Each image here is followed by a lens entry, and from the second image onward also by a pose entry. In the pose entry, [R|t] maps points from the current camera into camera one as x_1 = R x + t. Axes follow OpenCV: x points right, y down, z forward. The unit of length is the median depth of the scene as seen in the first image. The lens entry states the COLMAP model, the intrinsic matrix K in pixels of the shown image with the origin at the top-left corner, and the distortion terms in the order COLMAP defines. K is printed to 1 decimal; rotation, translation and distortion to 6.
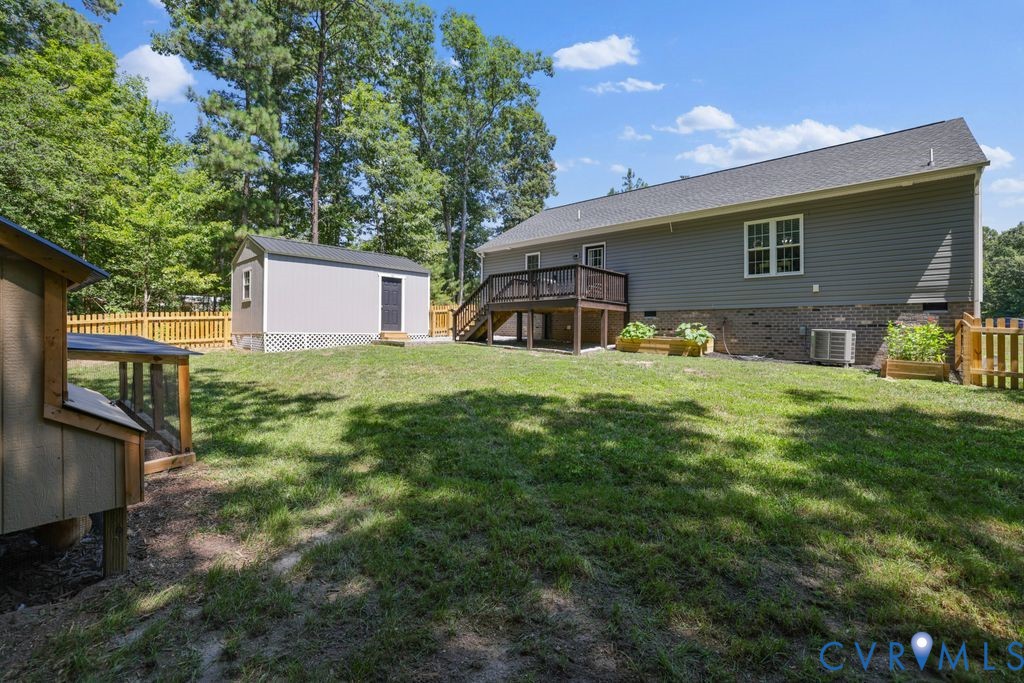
lens RADIAL K [[442.2, 0, 509.0], [0, 442.2, 333.1], [0, 0, 1]] dist [-0.001016, 0.000149]
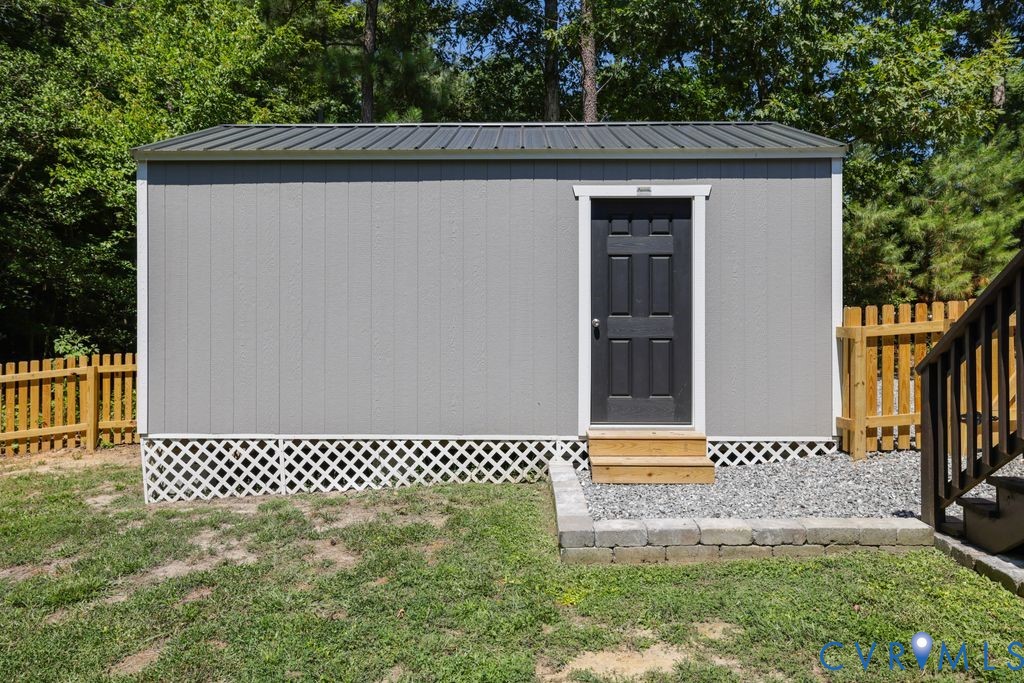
lens RADIAL K [[726.1, 0, 466.4], [0, 726.1, 337.0], [0, 0, 1]] dist [-0.001686, 0.000762]
pose [[0.646204, -0.010252, -0.763096, -0.039621], [0.009441, 0.999941, -0.005440, -0.067653], [0.763106, -0.003689, 0.646263, 0.914540]]
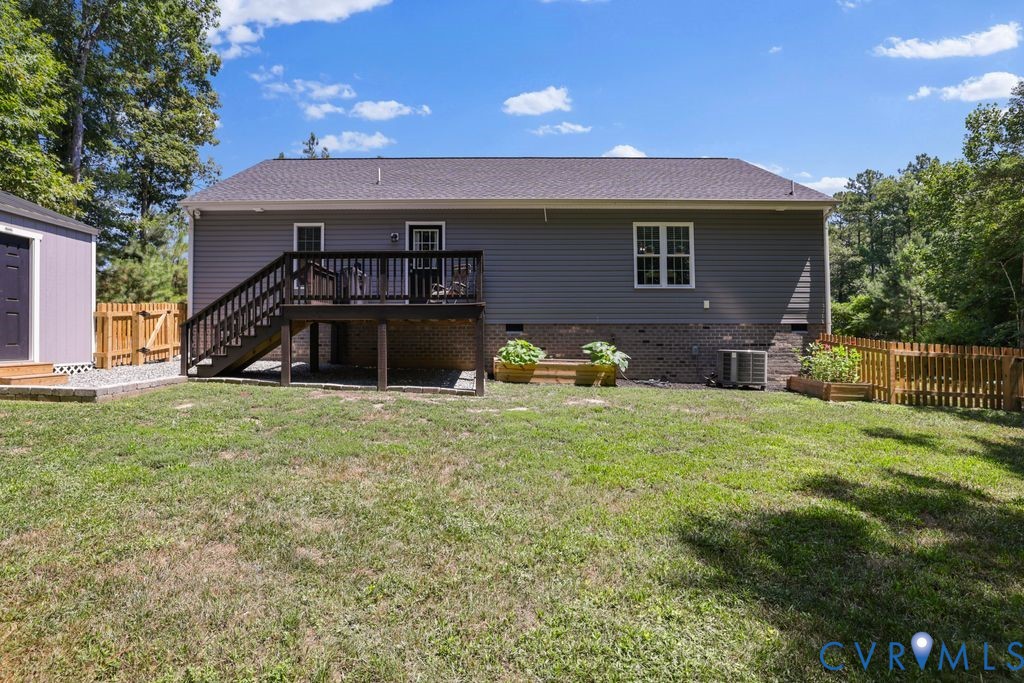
lens RADIAL K [[513.7, 0, 488.7], [0, 513.7, 324.2], [0, 0, 1]] dist [-0.017290, 0.000301]
pose [[0.749593, 0.011647, 0.661796, -0.324477], [0.006231, 0.999677, -0.024651, -0.032784], [-0.661869, 0.022602, 0.749278, 0.450595]]
